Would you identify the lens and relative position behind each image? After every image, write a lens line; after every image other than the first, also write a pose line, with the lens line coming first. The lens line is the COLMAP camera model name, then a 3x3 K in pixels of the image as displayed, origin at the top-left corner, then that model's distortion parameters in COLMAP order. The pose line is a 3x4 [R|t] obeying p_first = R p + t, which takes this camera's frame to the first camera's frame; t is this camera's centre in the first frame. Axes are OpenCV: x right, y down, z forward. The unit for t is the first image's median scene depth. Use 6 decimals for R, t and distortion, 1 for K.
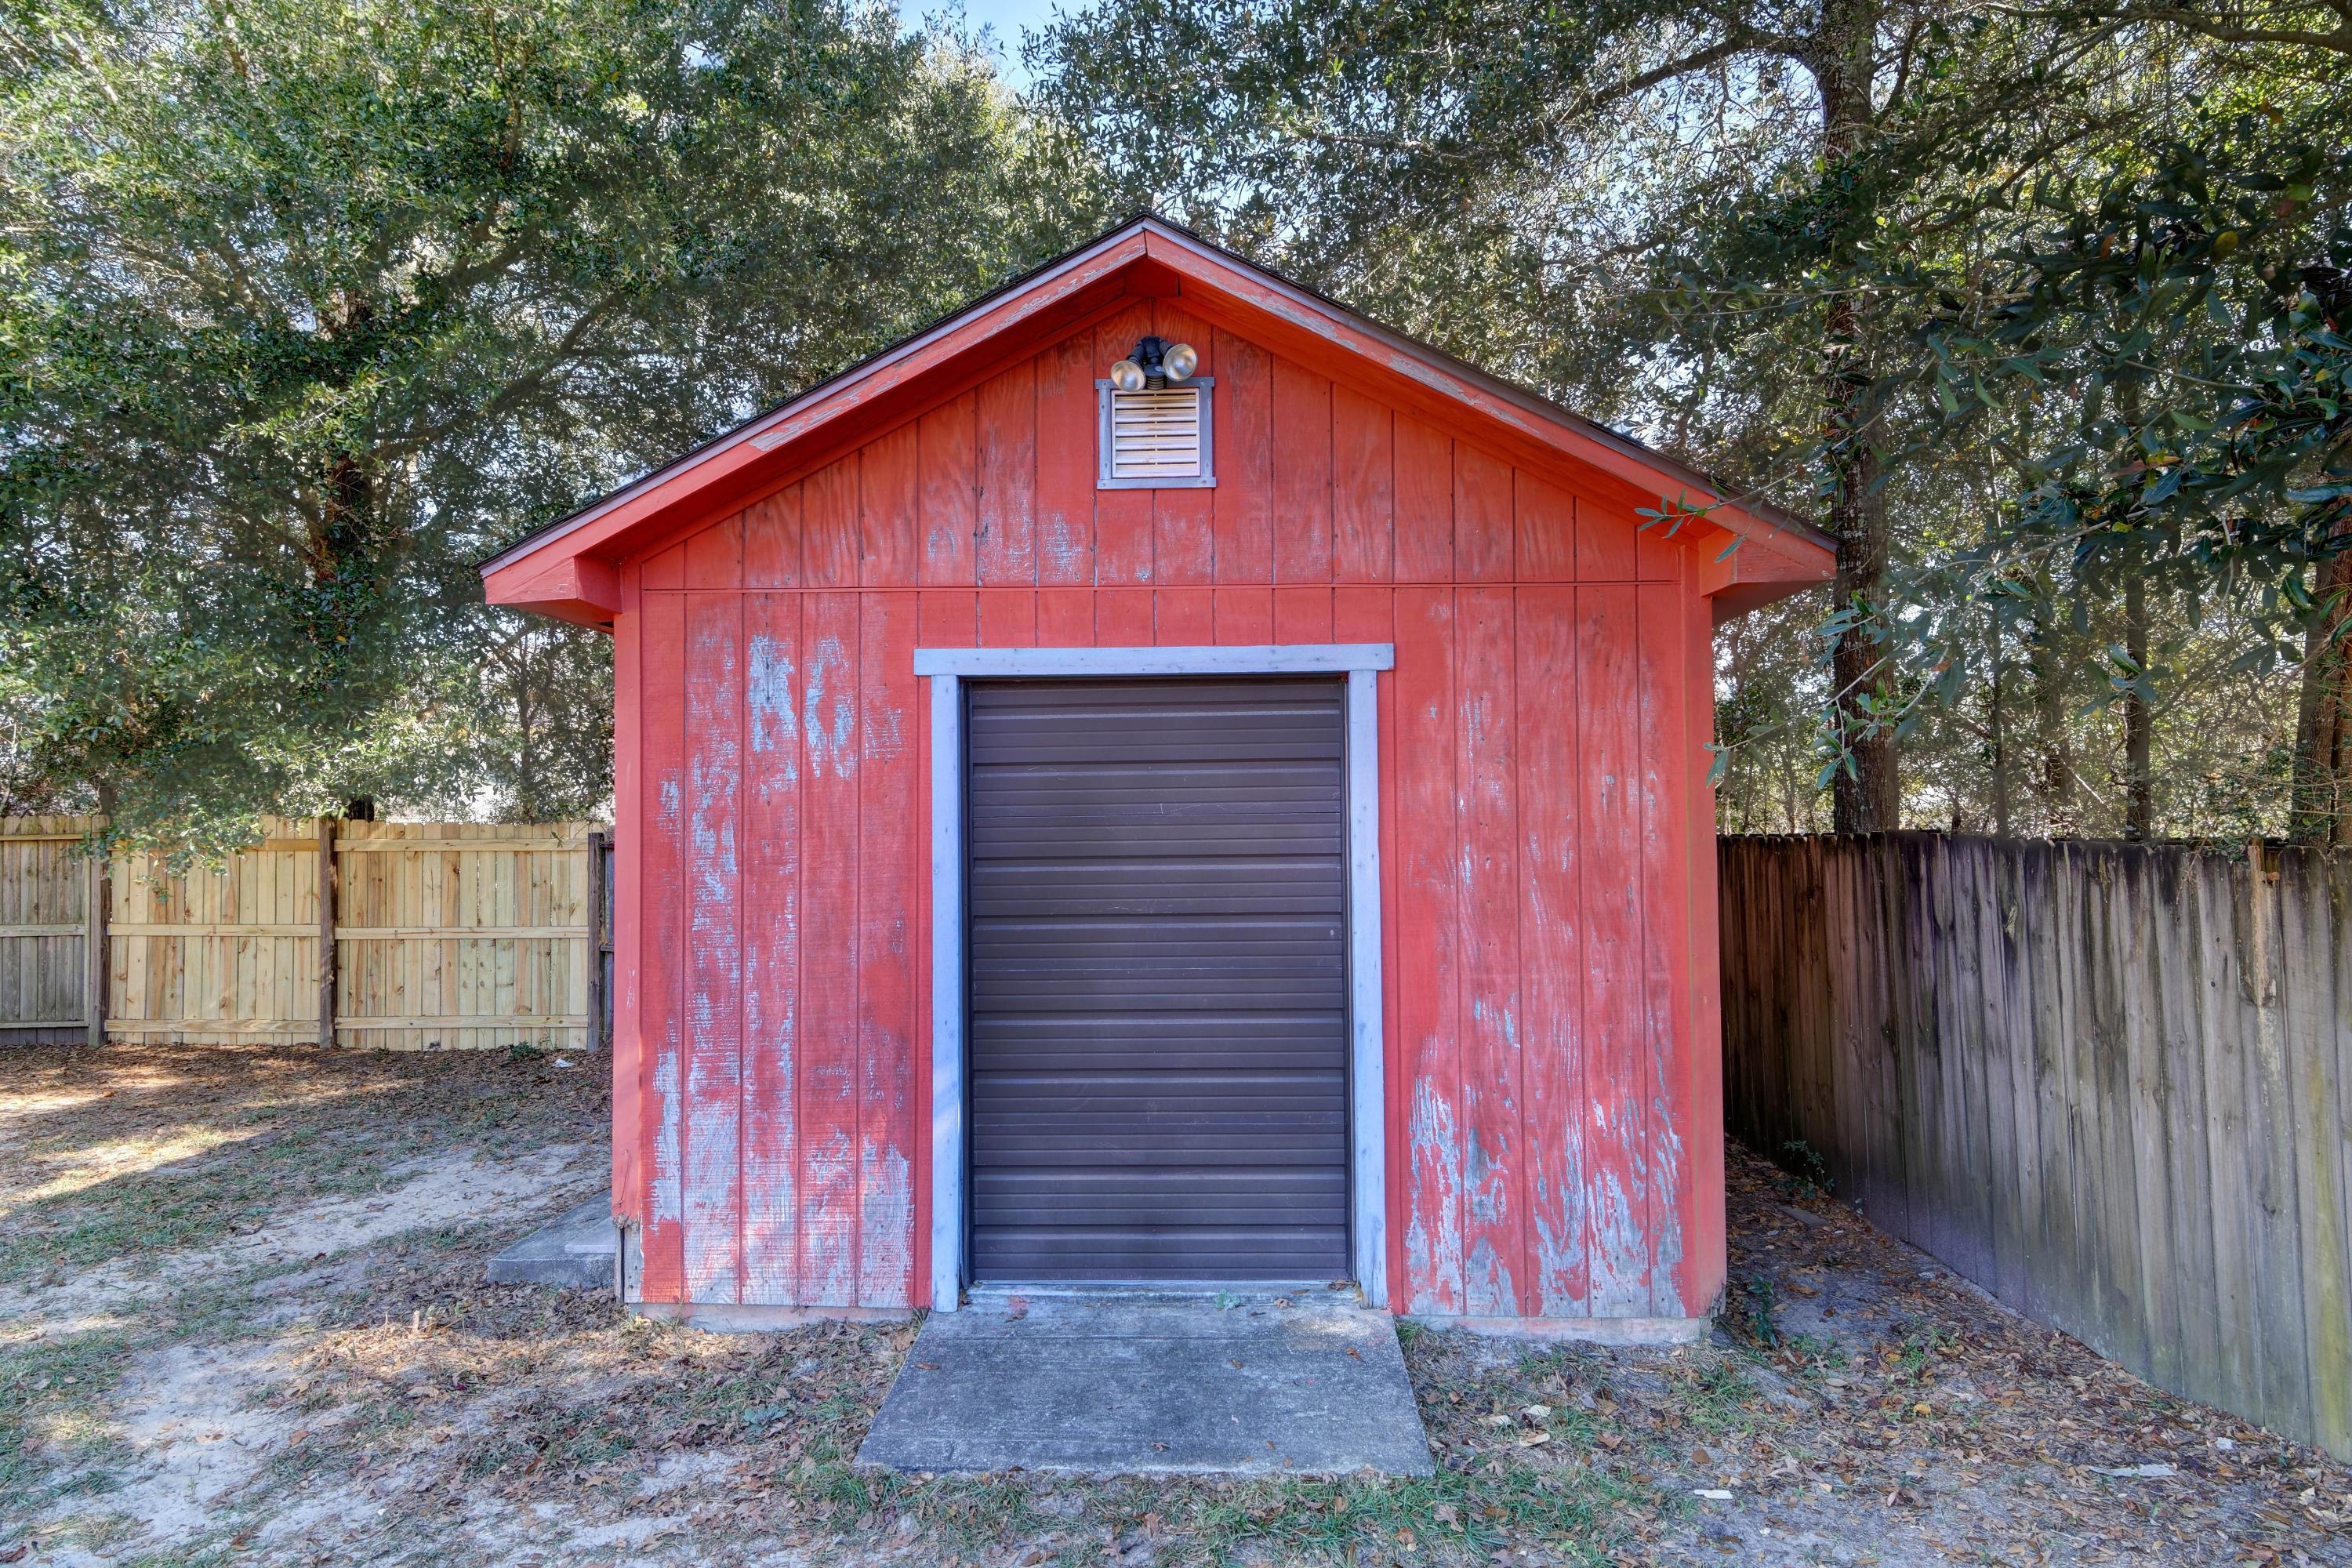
lens RADIAL K [[1182.2, 0, 1176.0], [0, 1182.2, 784.0], [0, 0, 1]] dist [0.000254, -0.000079]
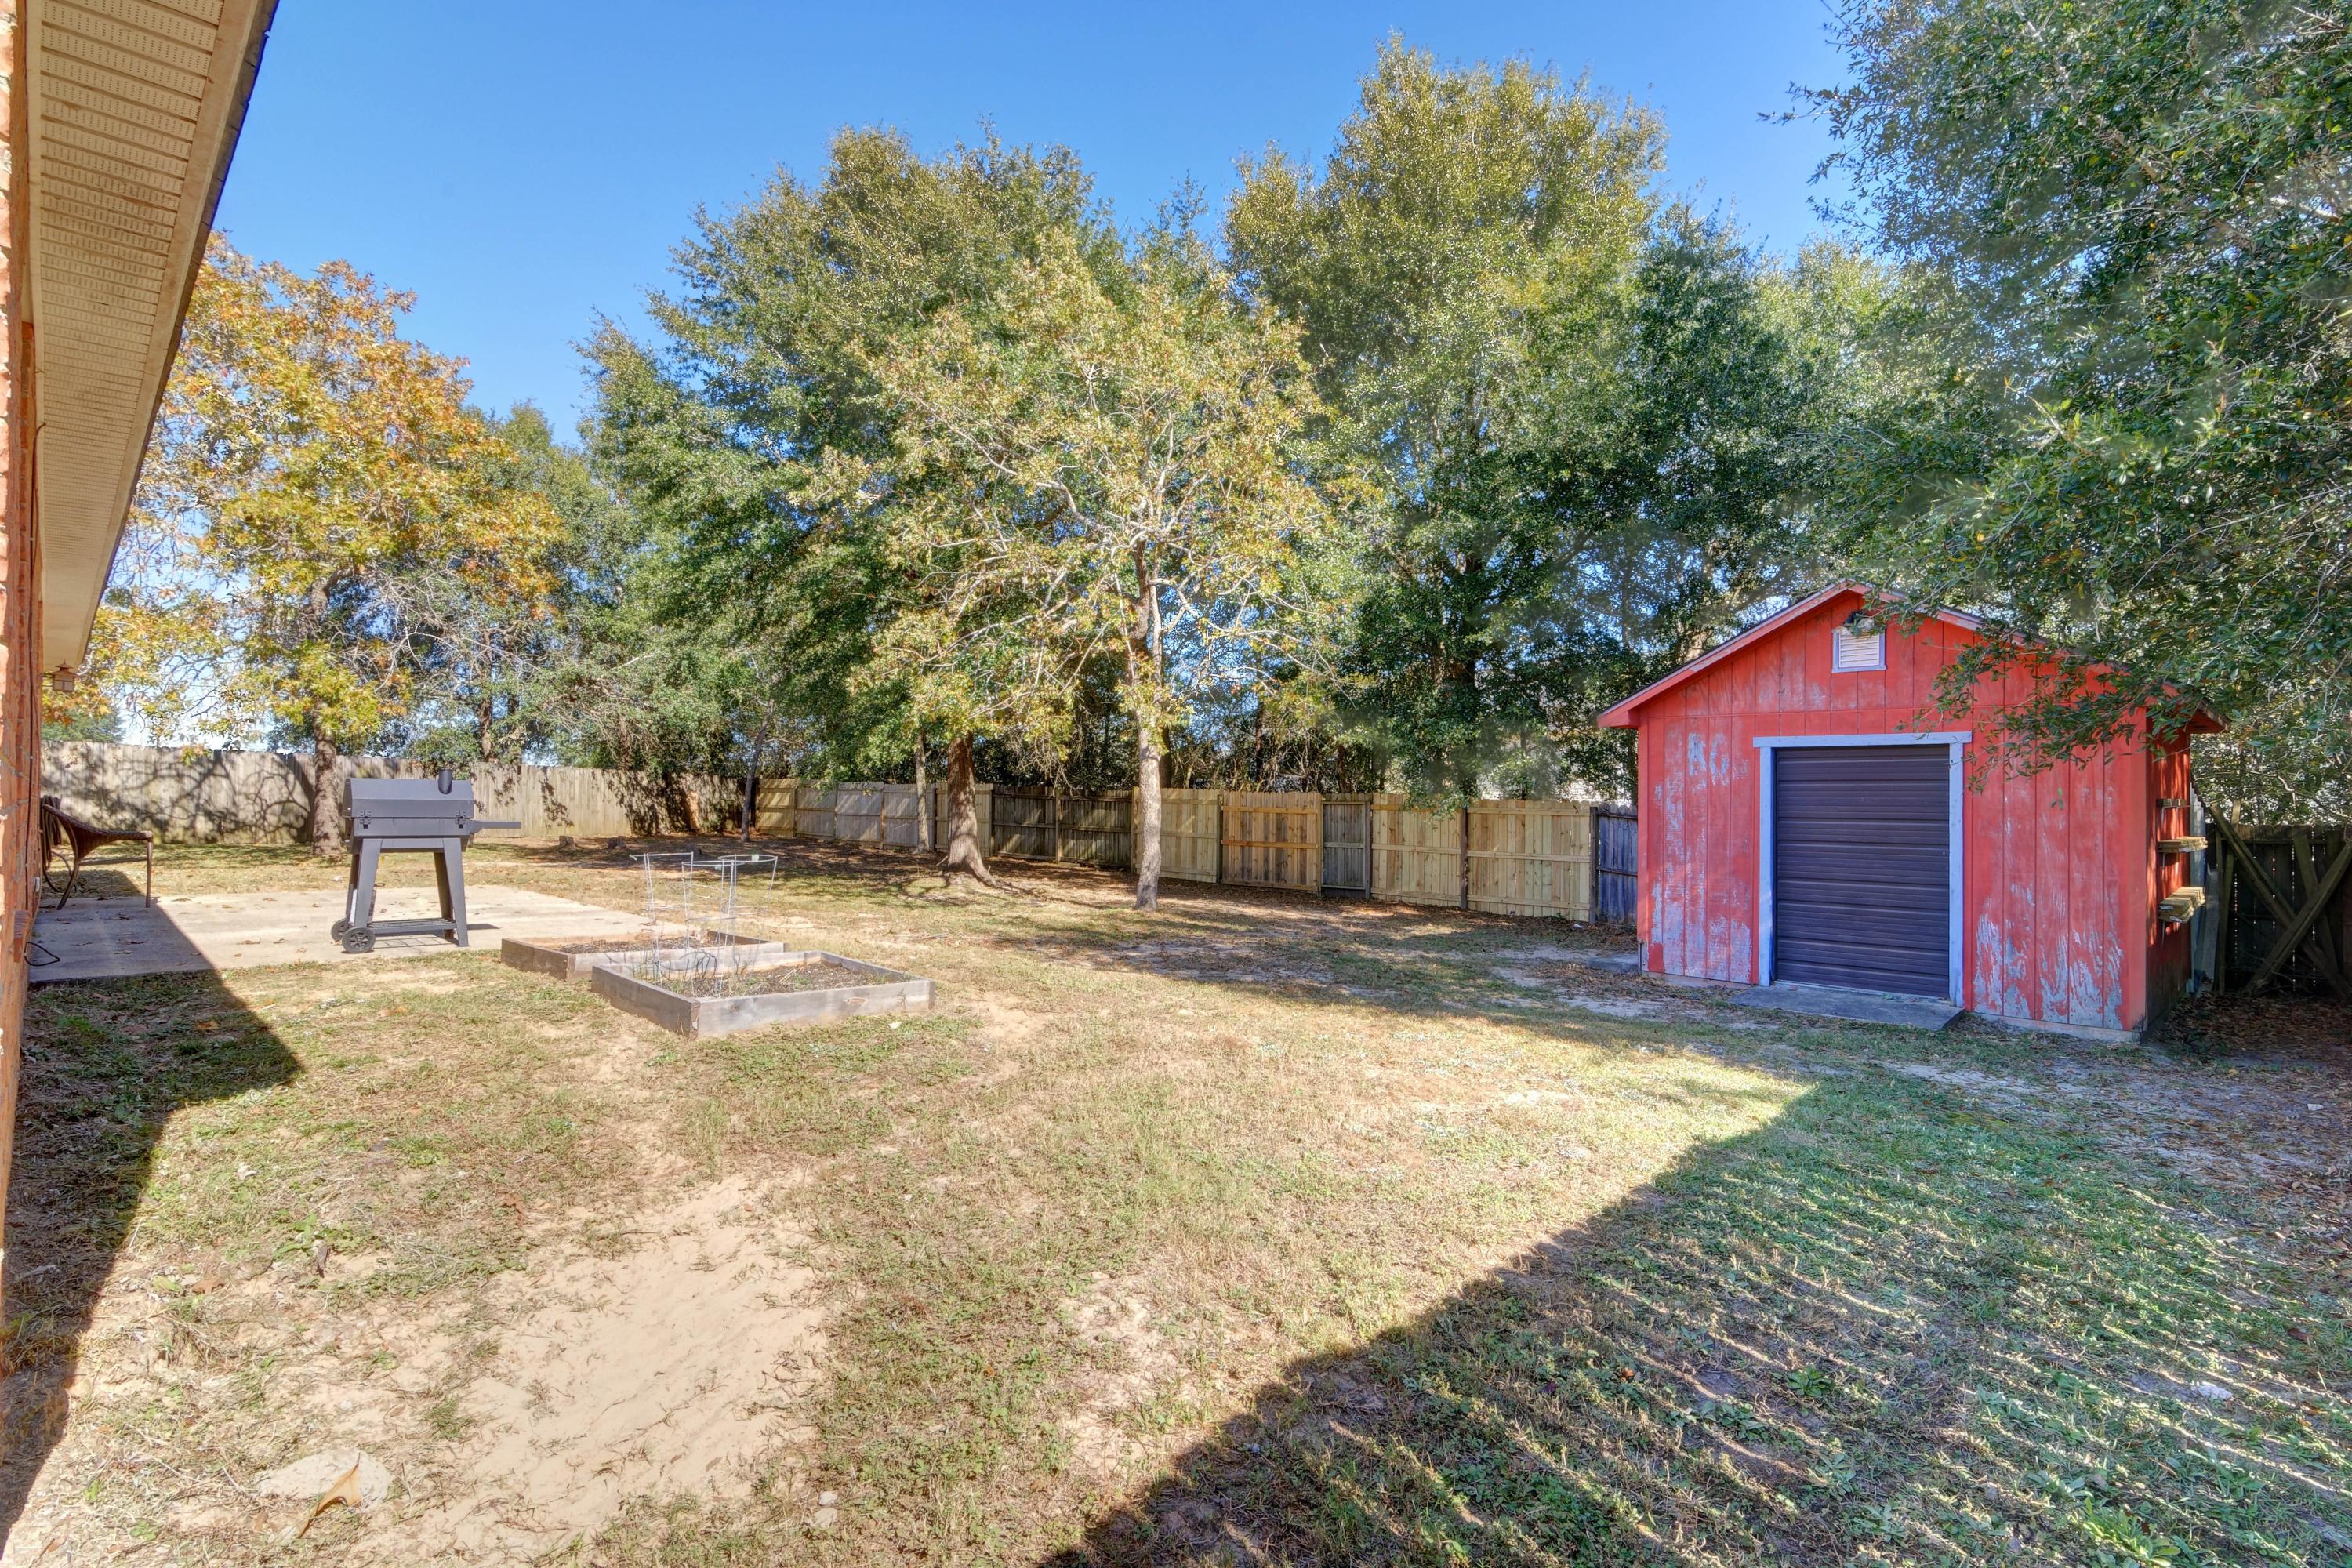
lens RADIAL K [[1109.9, 0, 1176.0], [0, 1109.9, 784.0], [0, 0, 1]] dist [0.001863, -0.000301]
pose [[0.725101, 0.008719, -0.688587, 0.560849], [0.001864, 0.999891, 0.014623, -0.048783], [0.688640, -0.011886, 0.725006, -1.714423]]
